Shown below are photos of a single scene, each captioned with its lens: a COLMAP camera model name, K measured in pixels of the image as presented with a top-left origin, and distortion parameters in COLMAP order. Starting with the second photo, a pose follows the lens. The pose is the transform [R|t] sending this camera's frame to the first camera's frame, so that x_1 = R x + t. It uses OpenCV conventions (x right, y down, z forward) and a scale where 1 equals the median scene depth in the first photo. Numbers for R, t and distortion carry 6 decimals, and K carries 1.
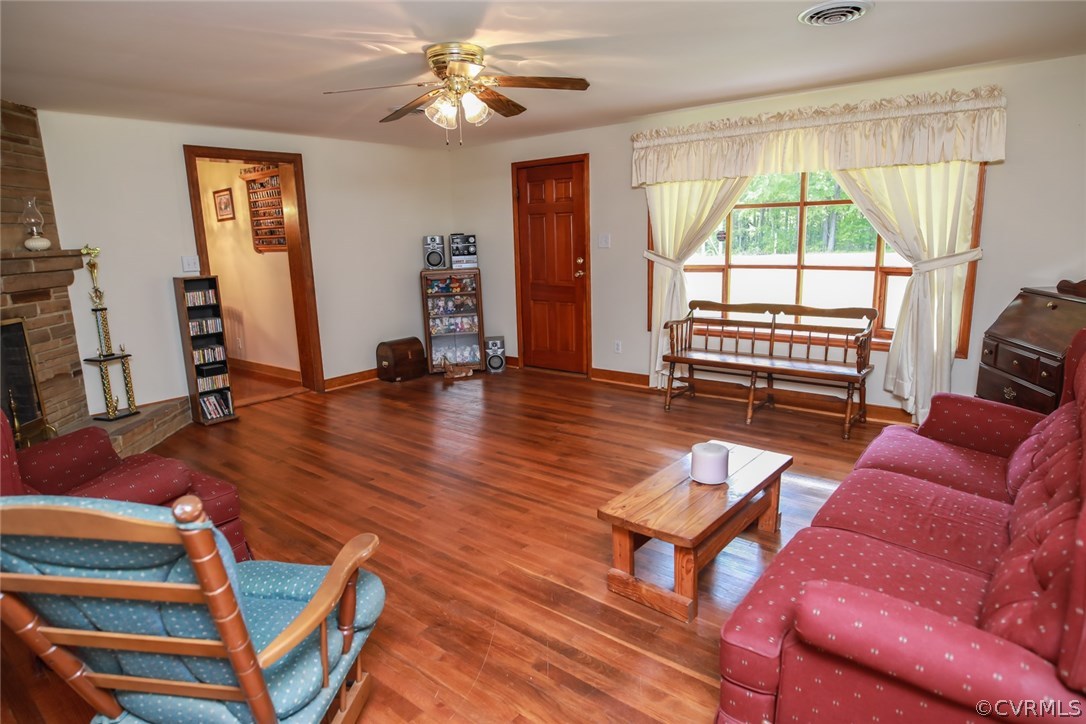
lens RADIAL K [[624.1, 0, 544.4], [0, 624.1, 359.6], [0, 0, 1]] dist [-0.028852, 0.003283]
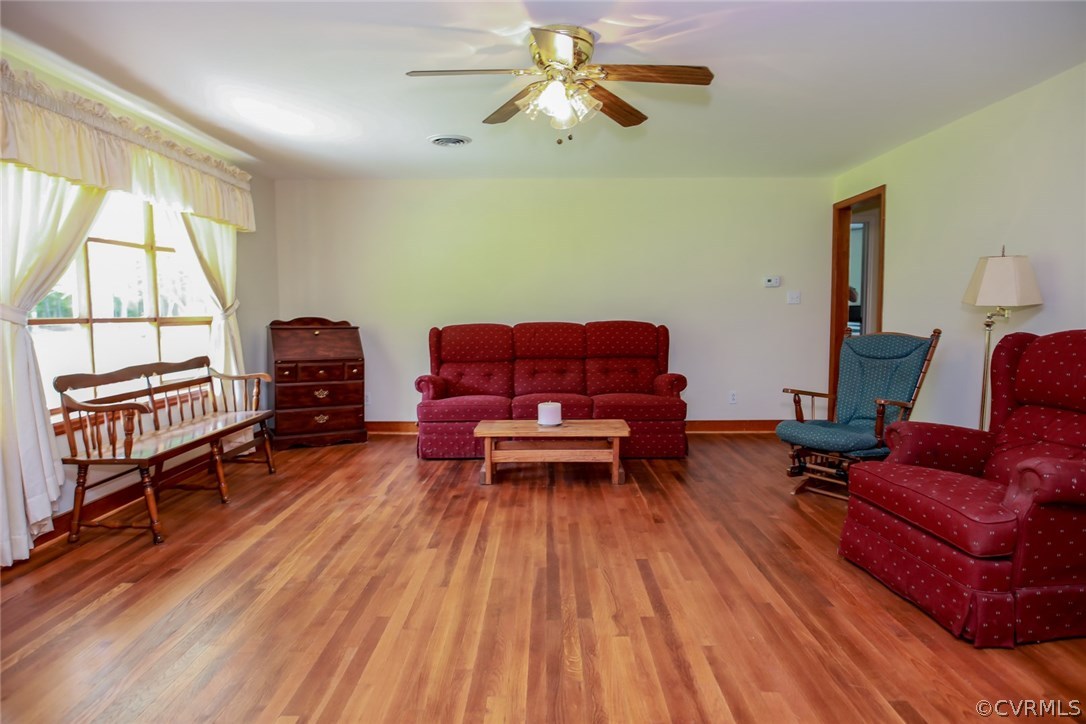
lens RADIAL K [[624.1, 0, 544.4], [0, 624.1, 359.6], [0, 0, 1]] dist [-0.028852, 0.003283]
pose [[-0.630129, -0.029402, 0.775934, -0.581459], [0.177019, 0.967530, 0.180417, -0.157070], [-0.756044, 0.251041, -0.604464, 1.172898]]
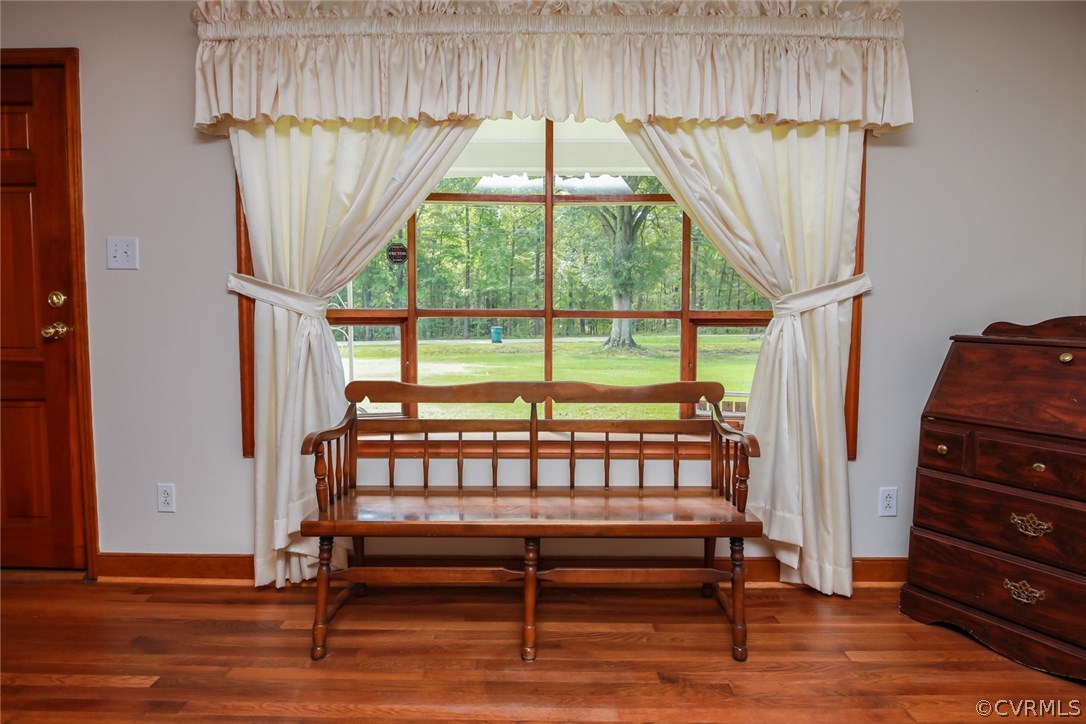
lens RADIAL K [[624.1, 0, 544.4], [0, 624.1, 359.6], [0, 0, 1]] dist [-0.028852, 0.003283]
pose [[0.780830, -0.009992, 0.624663, 0.074377], [0.098744, 0.989278, -0.107607, -0.057002], [-0.616890, 0.145705, 0.773445, 0.658437]]
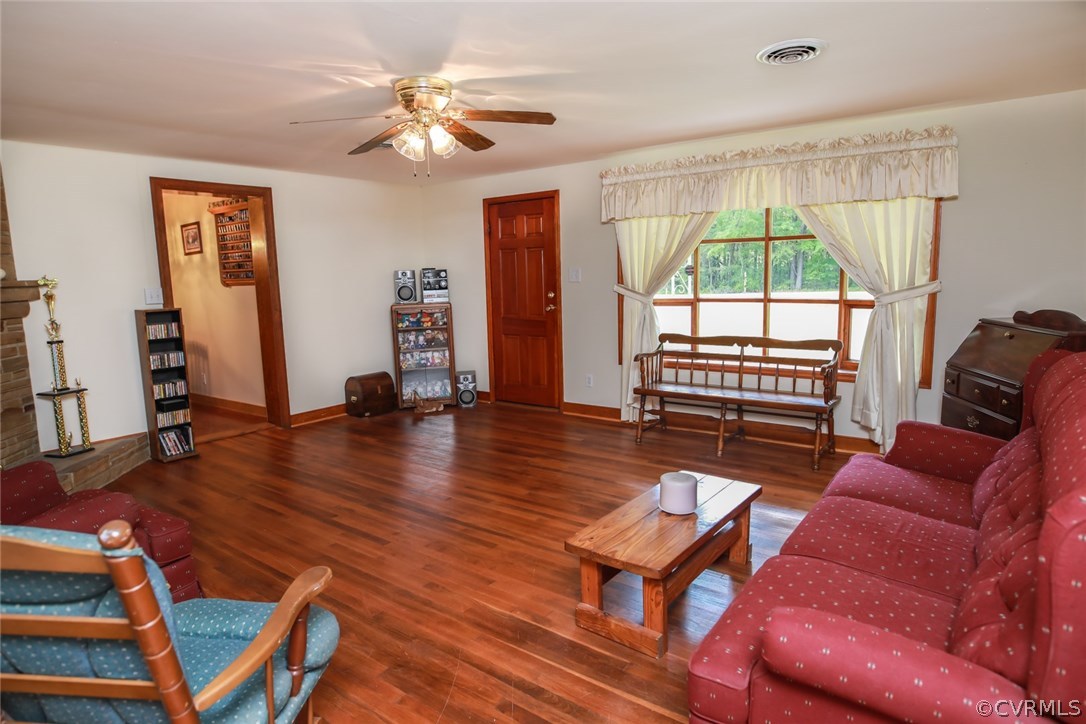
lens RADIAL K [[624.1, 0, 544.4], [0, 624.1, 359.6], [0, 0, 1]] dist [-0.028852, 0.003283]
pose [[0.999200, -0.002350, 0.039912, 0.008365], [0.004766, 0.998155, -0.060523, 0.008288], [-0.039696, 0.060665, 0.997369, 0.006305]]
